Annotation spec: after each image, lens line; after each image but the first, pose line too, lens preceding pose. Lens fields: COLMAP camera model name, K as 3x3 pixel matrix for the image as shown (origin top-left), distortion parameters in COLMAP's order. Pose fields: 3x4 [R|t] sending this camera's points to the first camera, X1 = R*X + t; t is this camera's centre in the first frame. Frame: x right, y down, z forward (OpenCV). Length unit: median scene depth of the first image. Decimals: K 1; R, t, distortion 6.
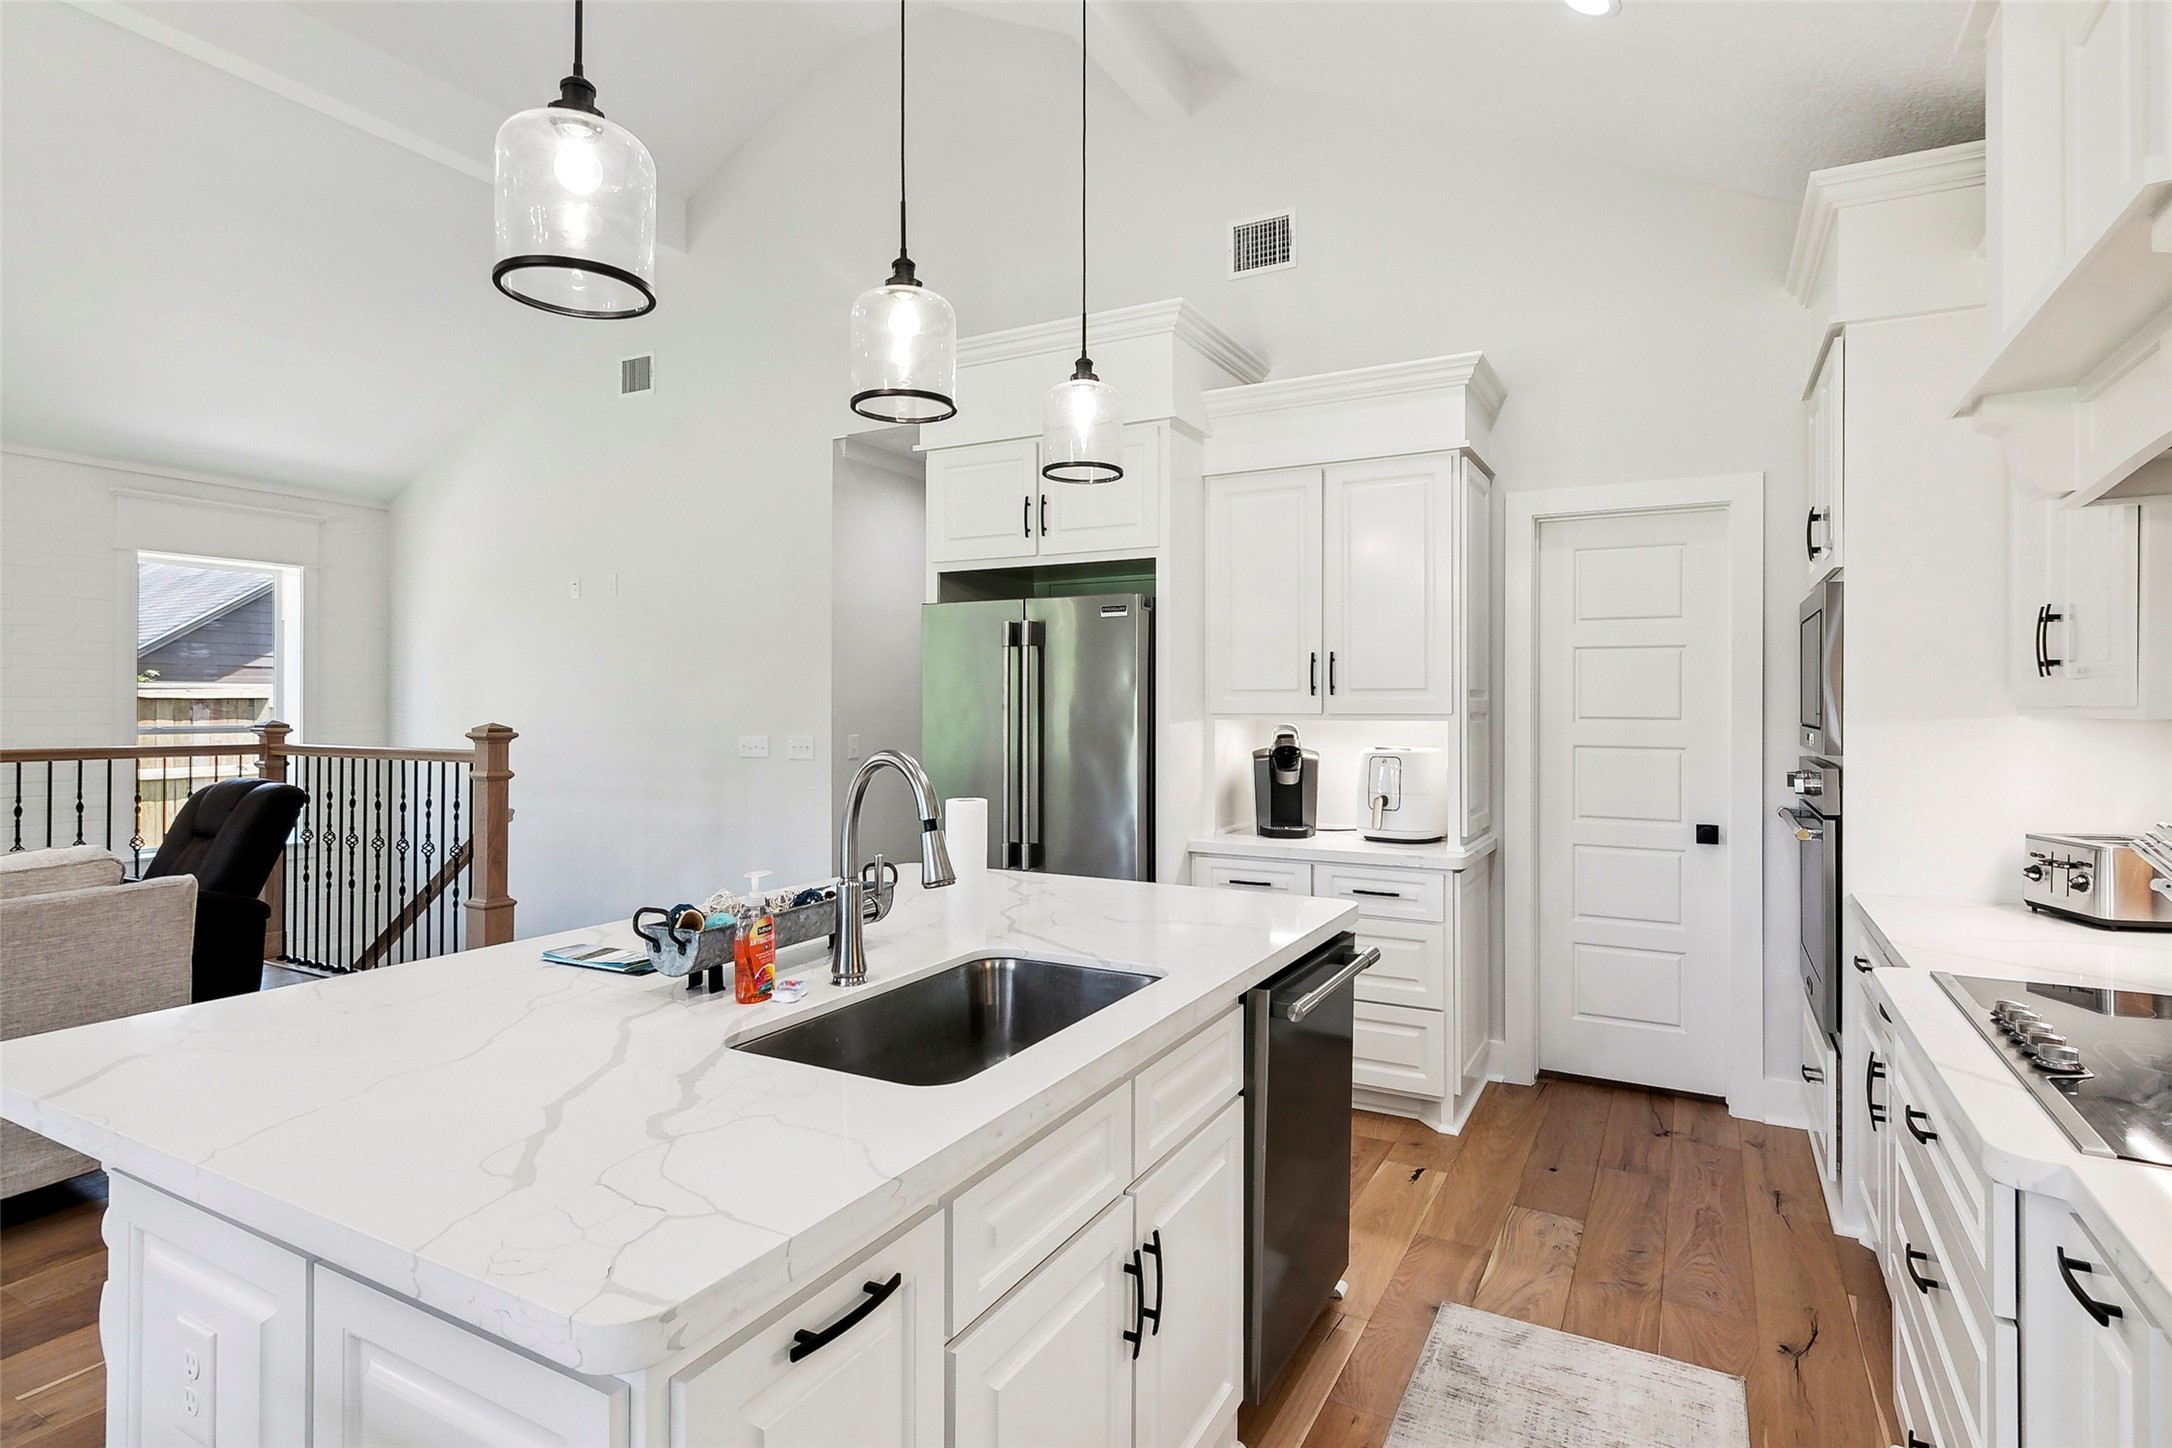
lens RADIAL K [[1095.2, 0, 1092.0], [0, 1095.2, 718.2], [0, 0, 1]] dist [0.003142, 0.001458]
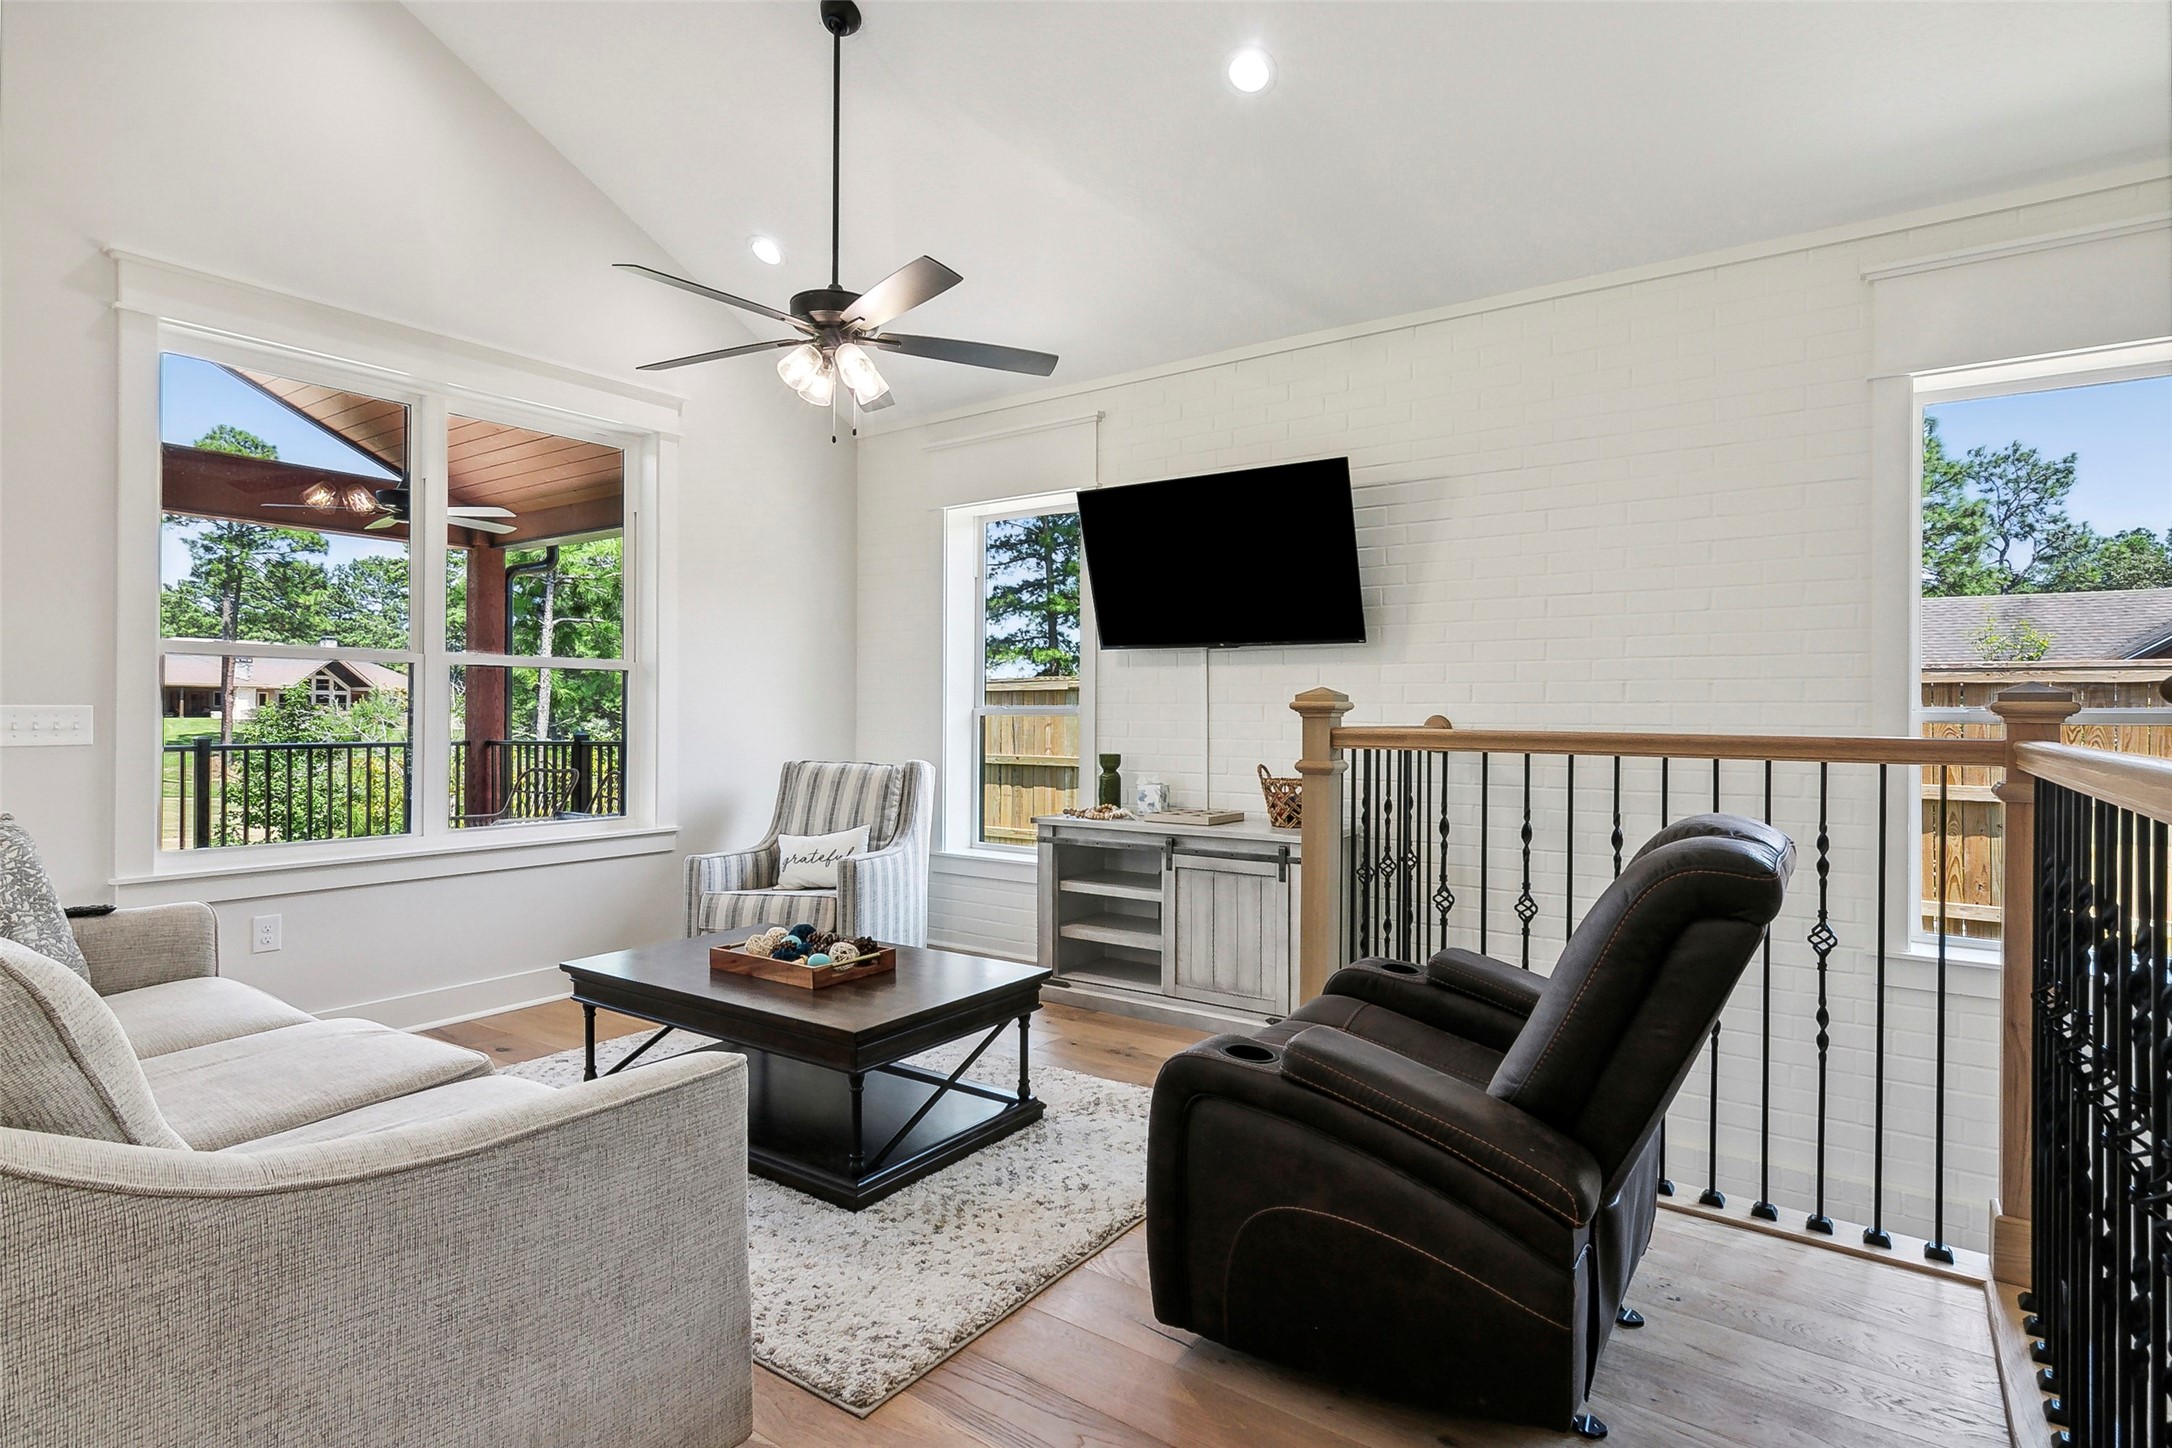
lens RADIAL K [[1105.5, 0, 1083.6], [0, 1105.5, 709.0], [0, 0, 1]] dist [0.001538, 0.000264]
pose [[-0.113407, -0.004570, -0.993538, -0.459636], [-0.013193, 0.999908, -0.003093, 0.026988], [0.993461, 0.012757, -0.113457, 1.051137]]
